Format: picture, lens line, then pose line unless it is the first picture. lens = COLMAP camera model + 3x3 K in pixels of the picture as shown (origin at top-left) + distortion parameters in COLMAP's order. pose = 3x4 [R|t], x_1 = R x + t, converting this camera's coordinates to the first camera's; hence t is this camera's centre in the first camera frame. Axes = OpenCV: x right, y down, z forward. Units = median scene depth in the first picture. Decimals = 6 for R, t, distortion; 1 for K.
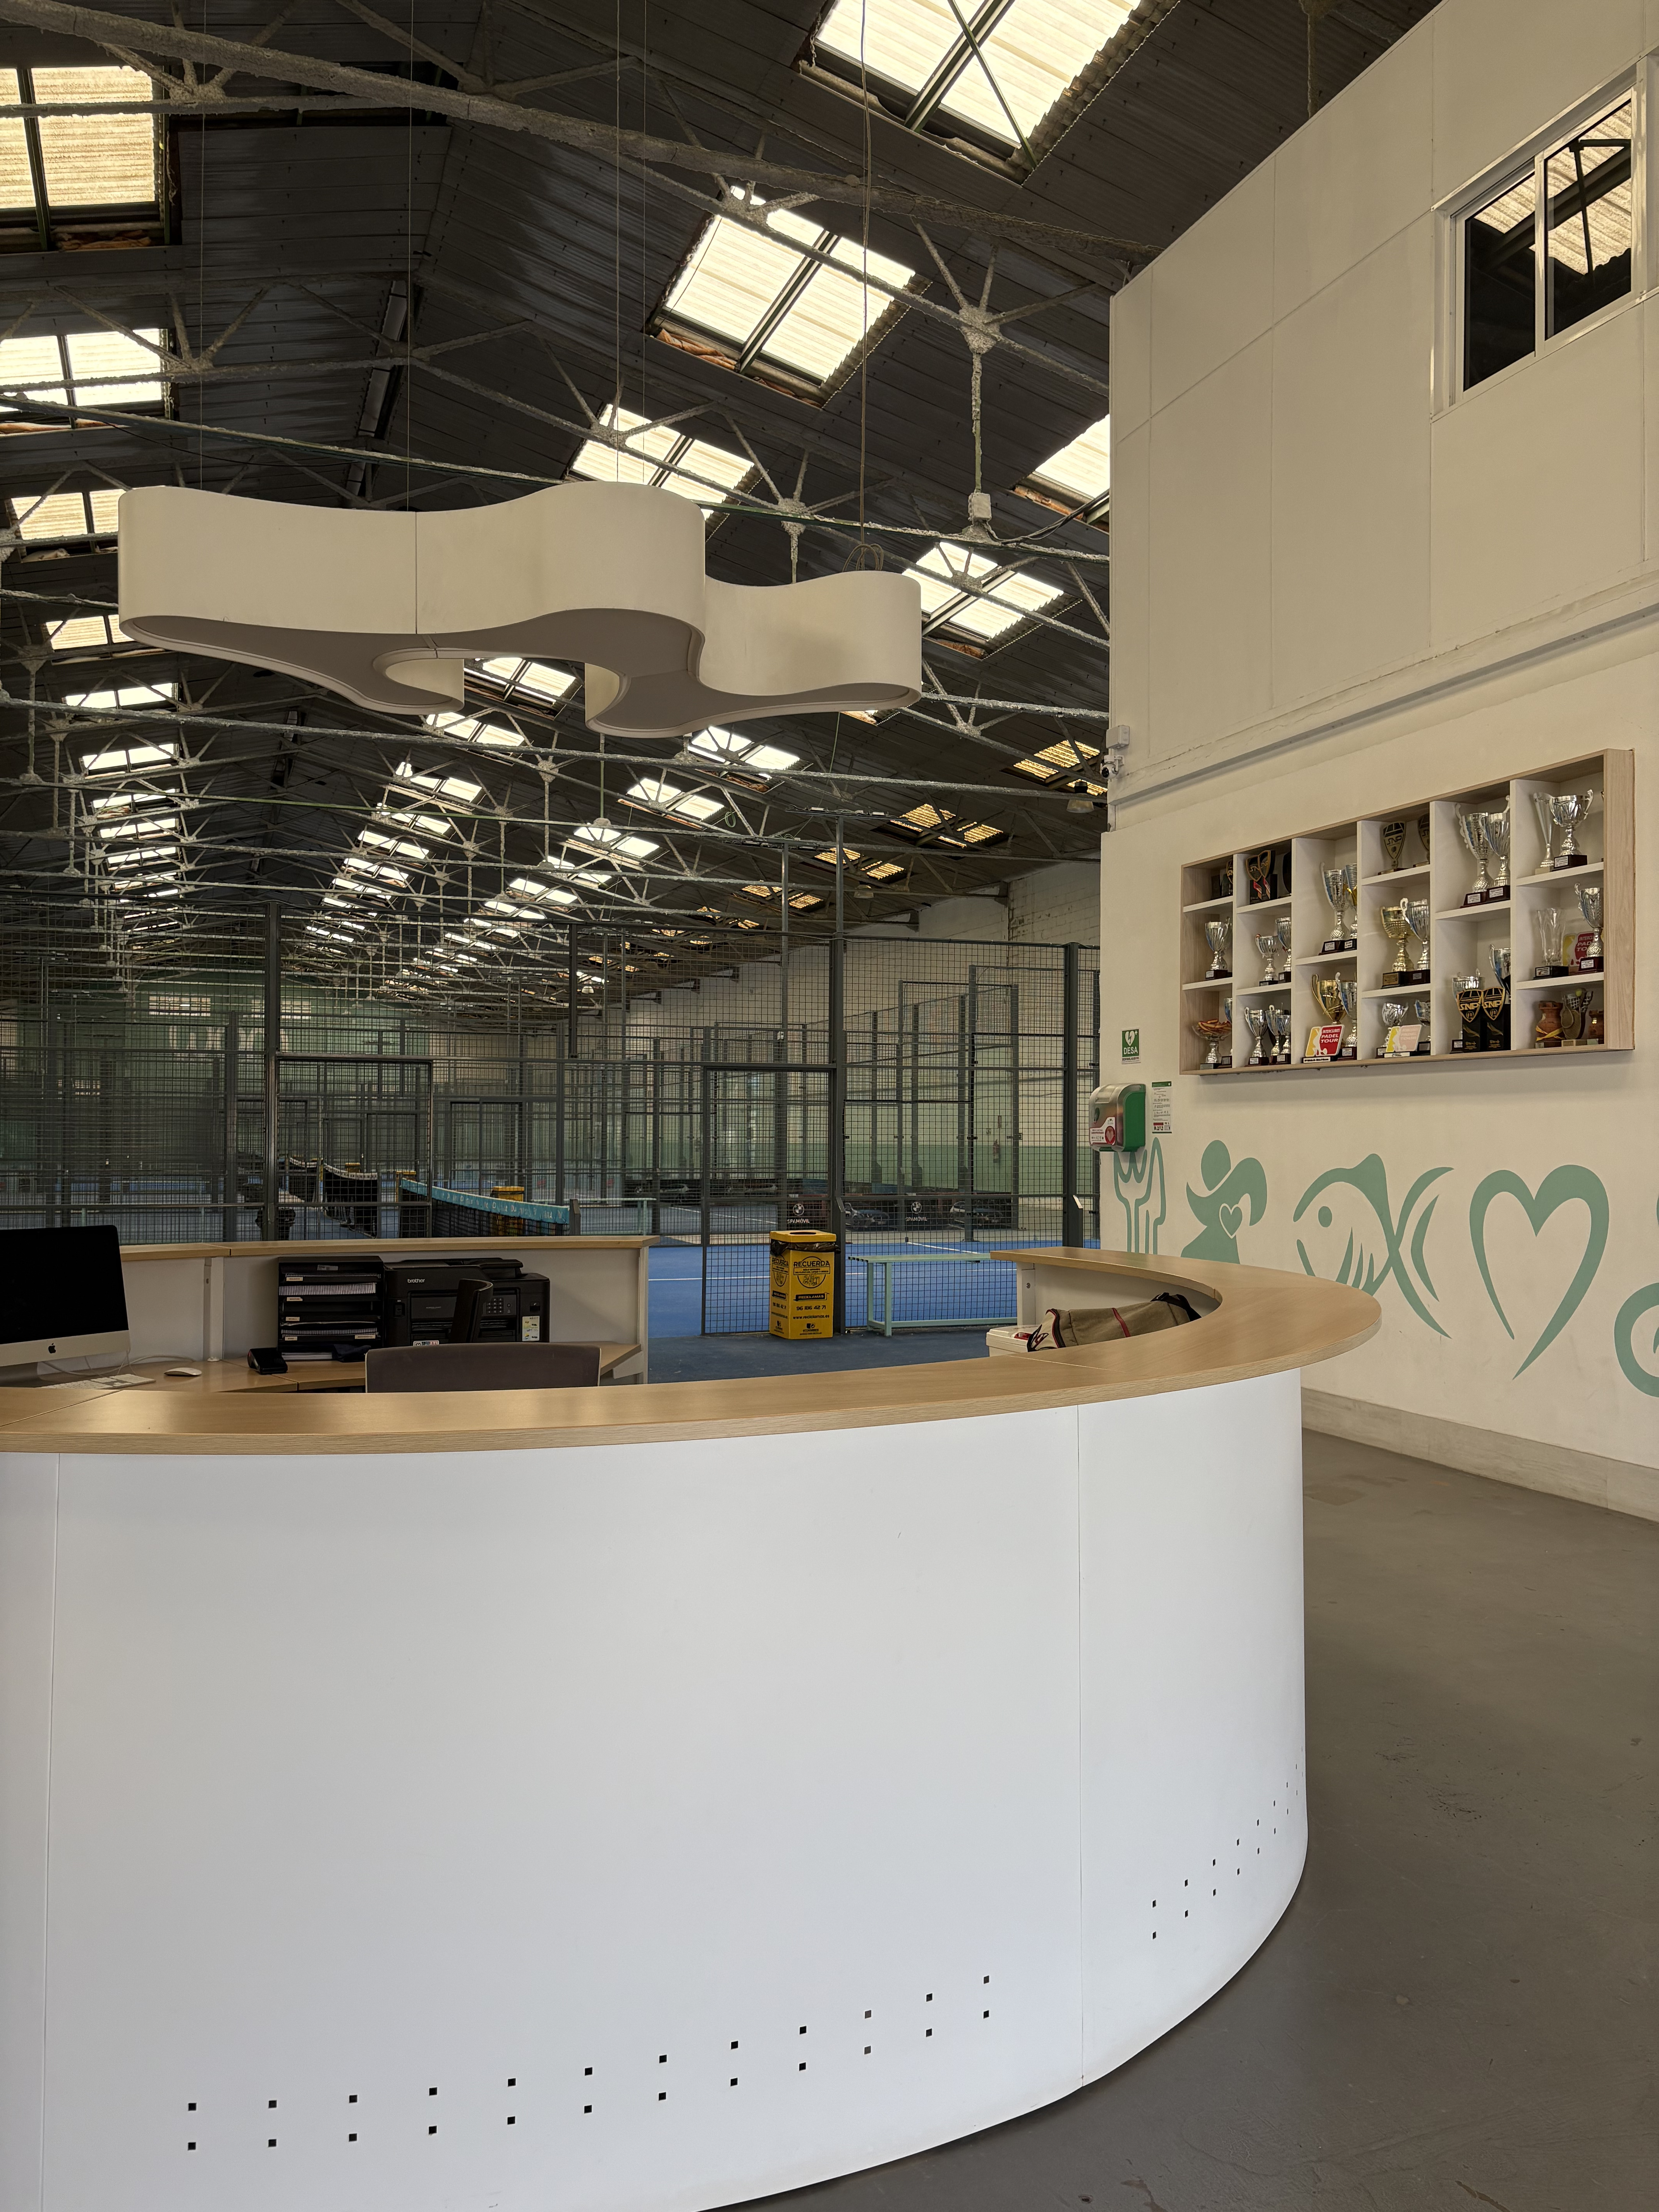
lens RADIAL K [[1681.7, 0, 824.0], [0, 1681.7, 1110.3], [0, 0, 1]] dist [0.040569, -0.030265]
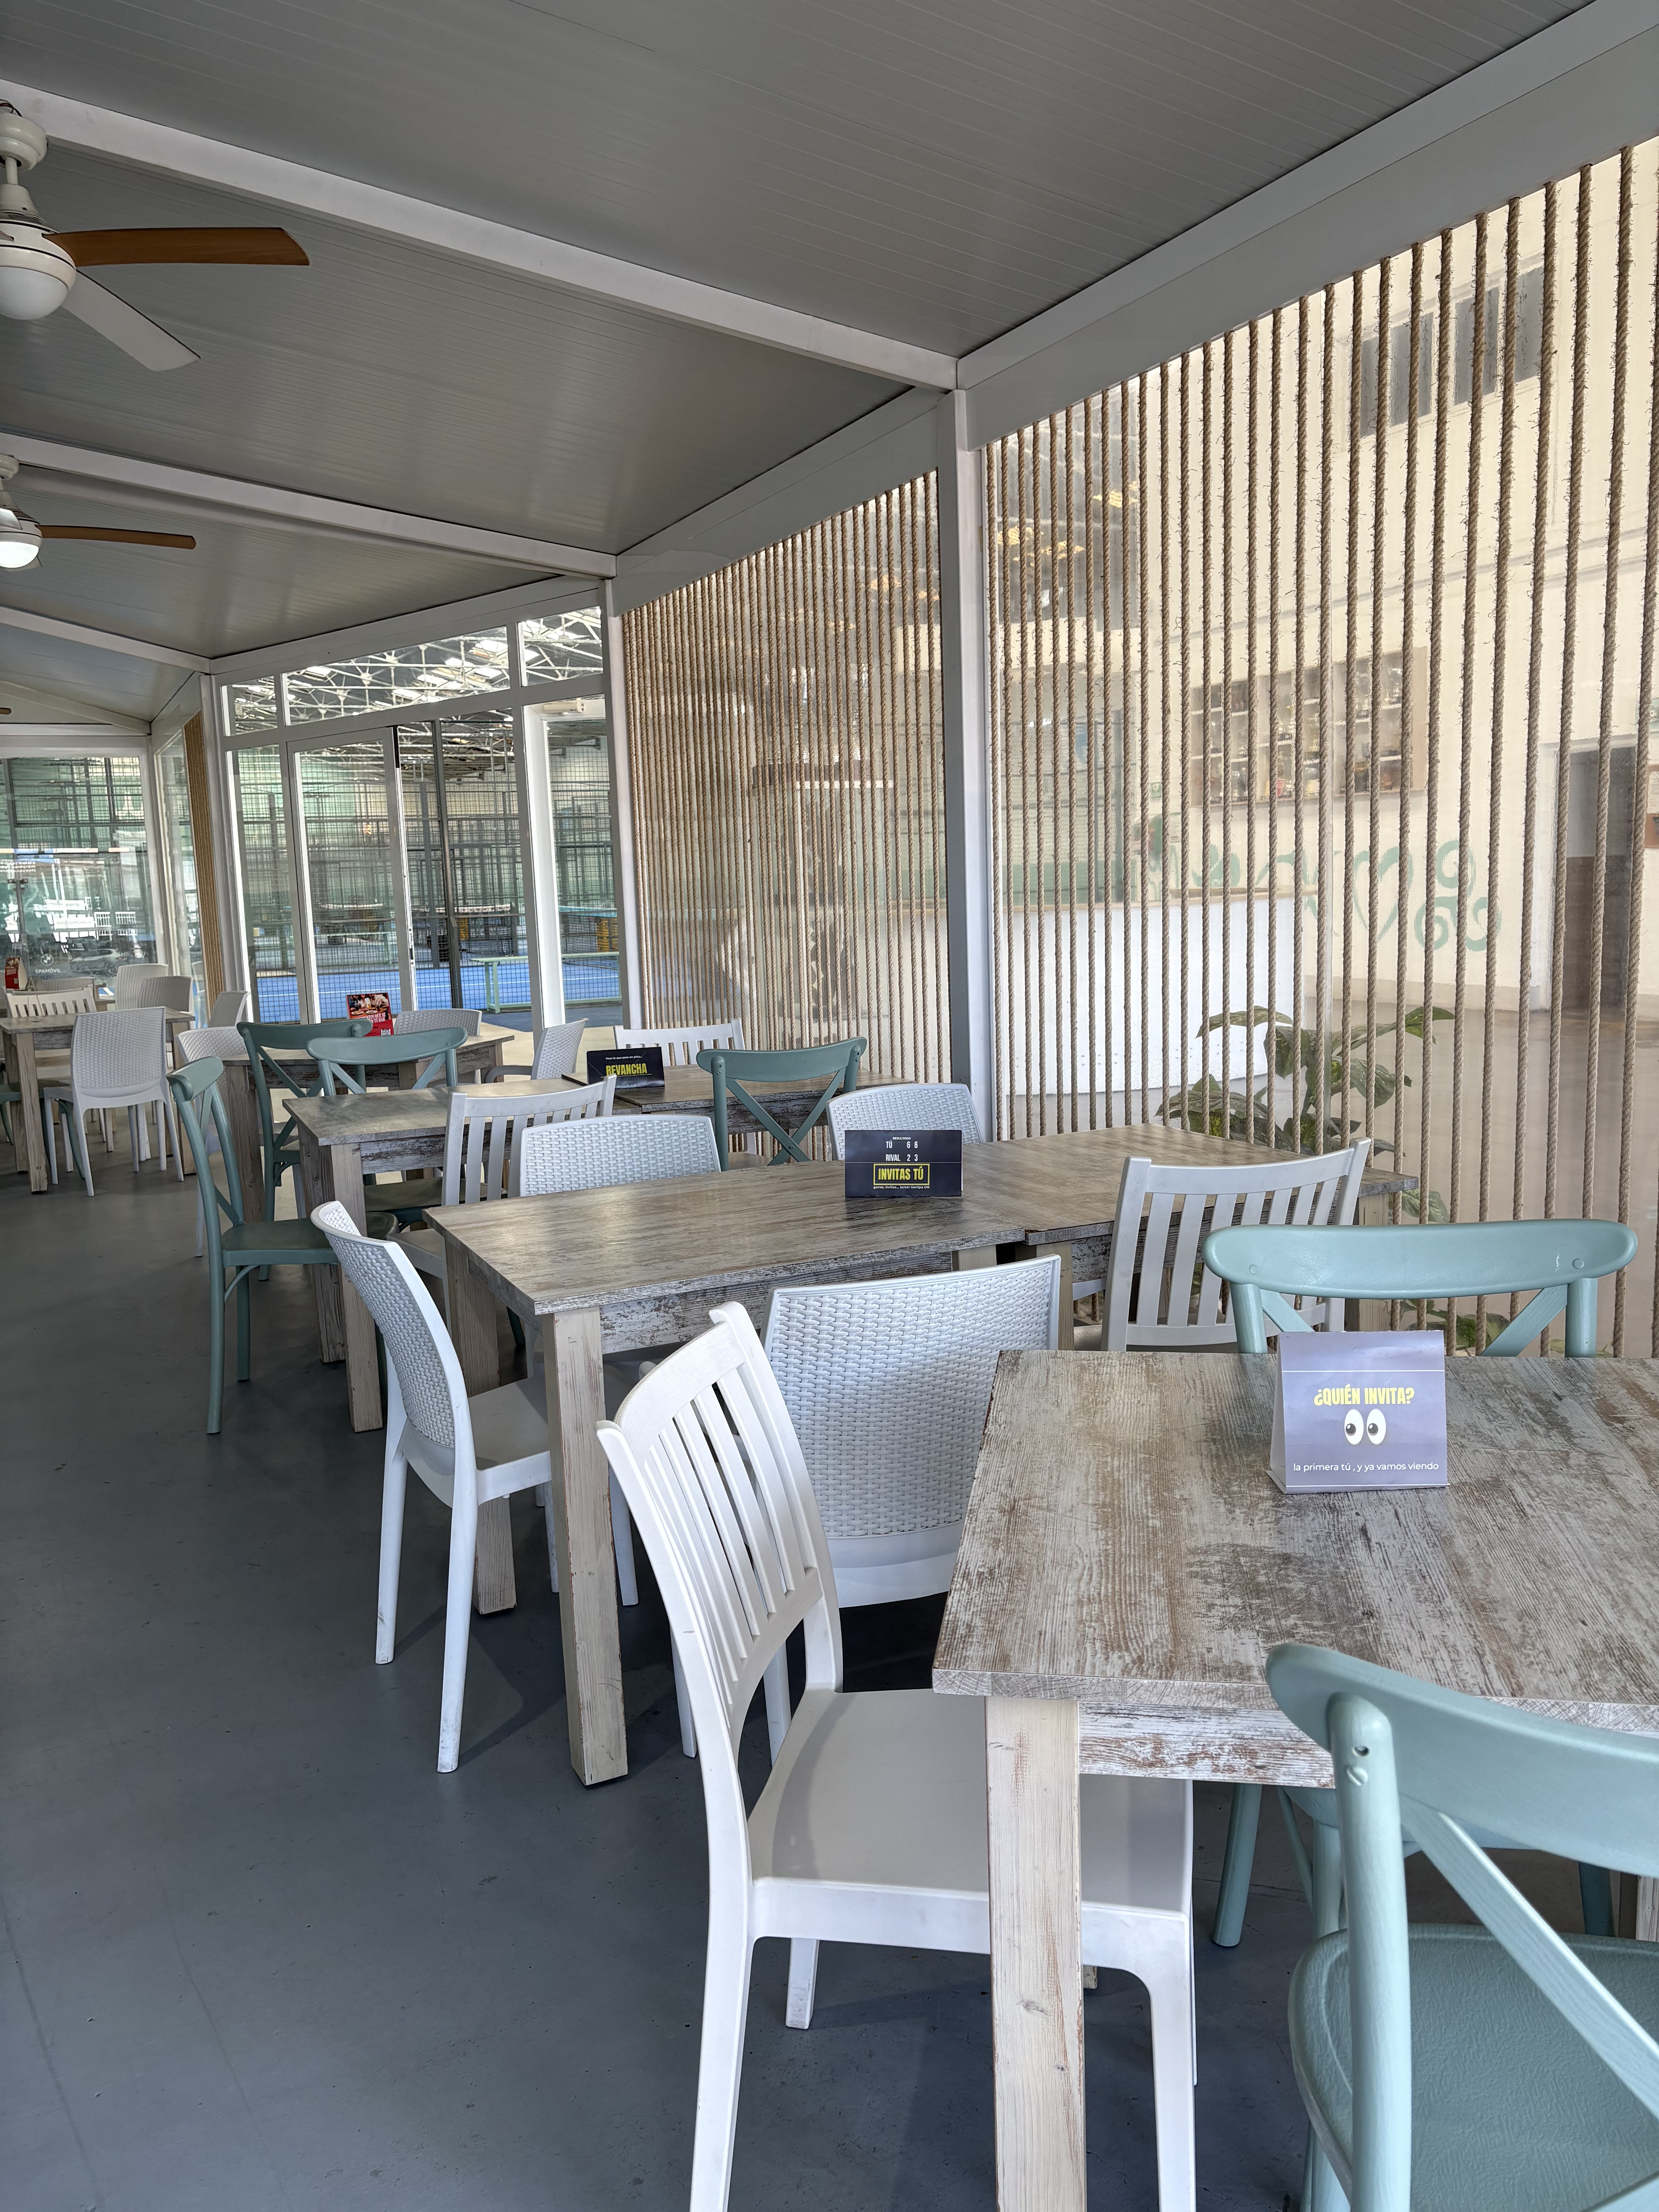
lens RADIAL K [[1681.7, 0, 824.0], [0, 1681.7, 1110.3], [0, 0, 1]] dist [0.040569, -0.030265]
pose [[0.997585, -0.045649, 0.052347, -0.211931], [0.036320, 0.985278, 0.167060, -0.014088], [-0.059202, -0.164755, 0.984556, -0.589861]]
